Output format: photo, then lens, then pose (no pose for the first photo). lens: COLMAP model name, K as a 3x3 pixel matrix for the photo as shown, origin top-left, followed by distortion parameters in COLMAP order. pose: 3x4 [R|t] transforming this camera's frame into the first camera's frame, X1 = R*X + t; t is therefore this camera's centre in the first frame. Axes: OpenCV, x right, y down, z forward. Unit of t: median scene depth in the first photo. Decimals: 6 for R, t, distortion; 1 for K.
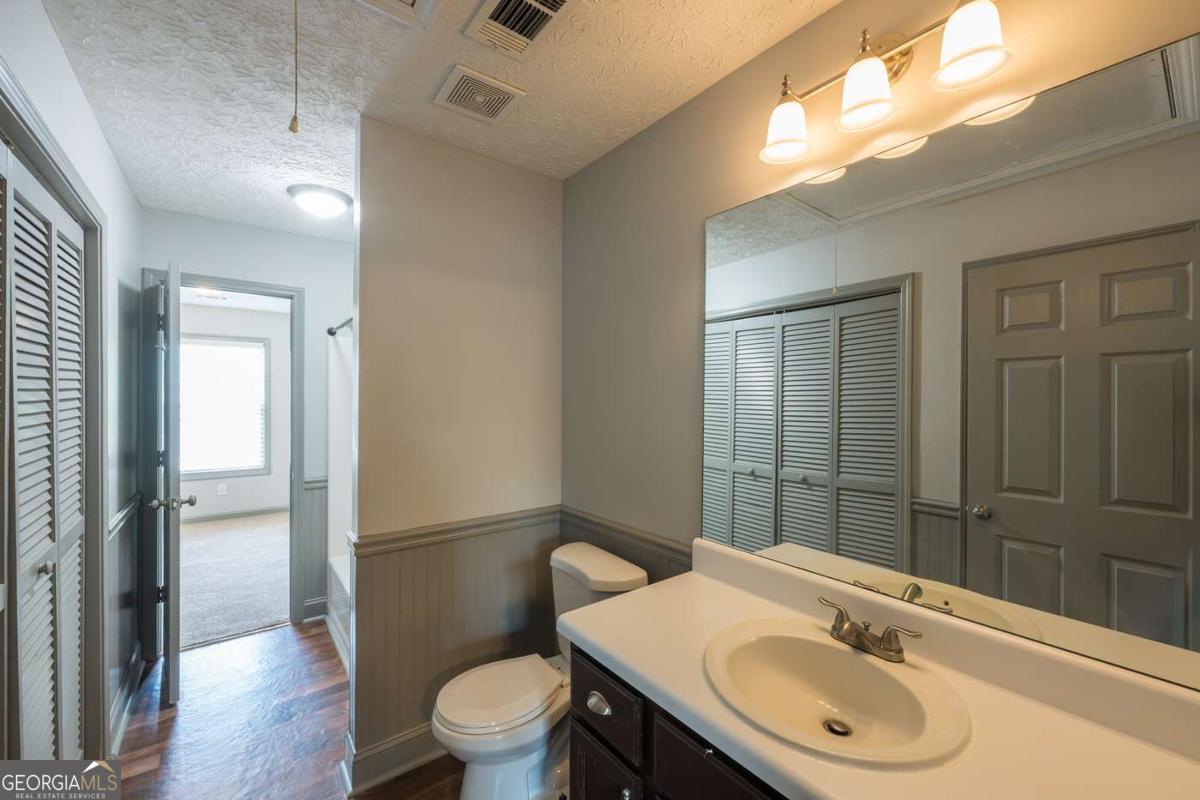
lens RADIAL K [[478.9, 0, 604.4], [0, 478.9, 405.9], [0, 0, 1]] dist [0.000037, -0.000099]
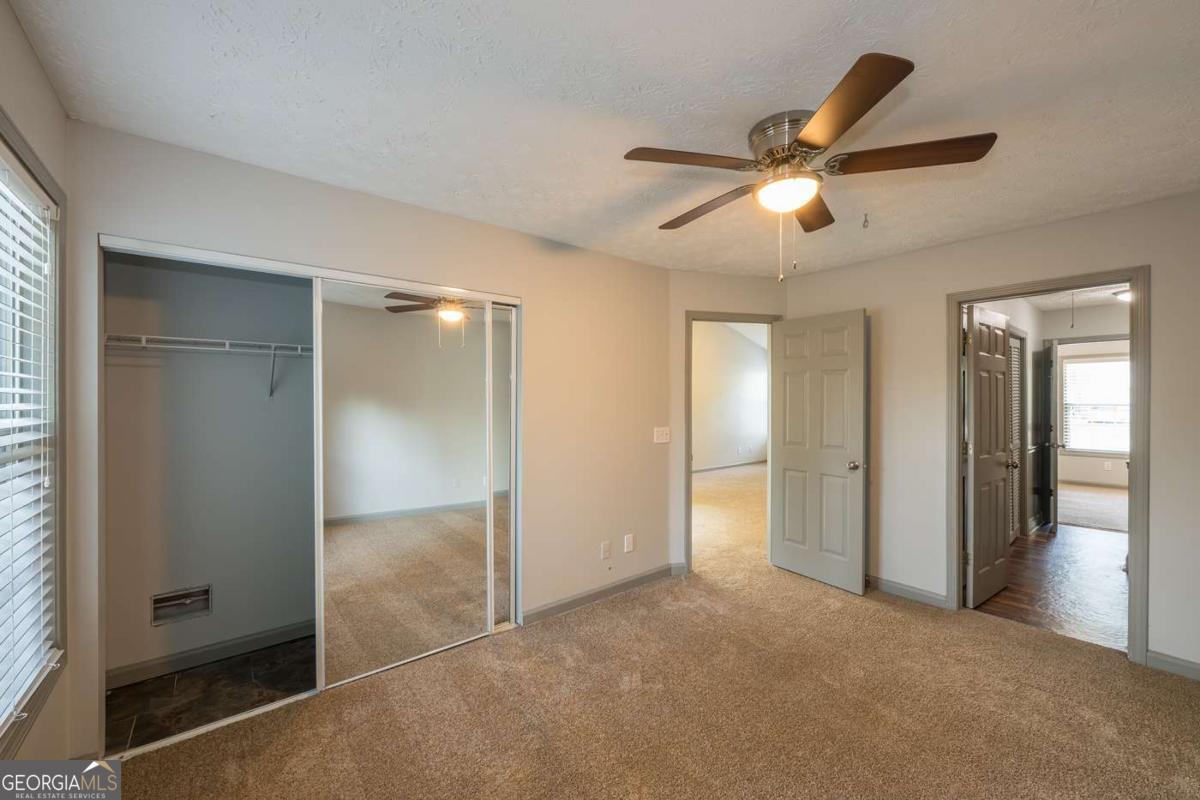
lens RADIAL K [[478.9, 0, 604.4], [0, 478.9, 405.9], [0, 0, 1]] dist [0.000037, -0.000099]
pose [[0.047855, -0.002592, -0.998851, 1.217154], [0.002451, 0.999994, -0.002478, 0.010244], [0.998851, -0.002329, 0.047861, -1.194641]]
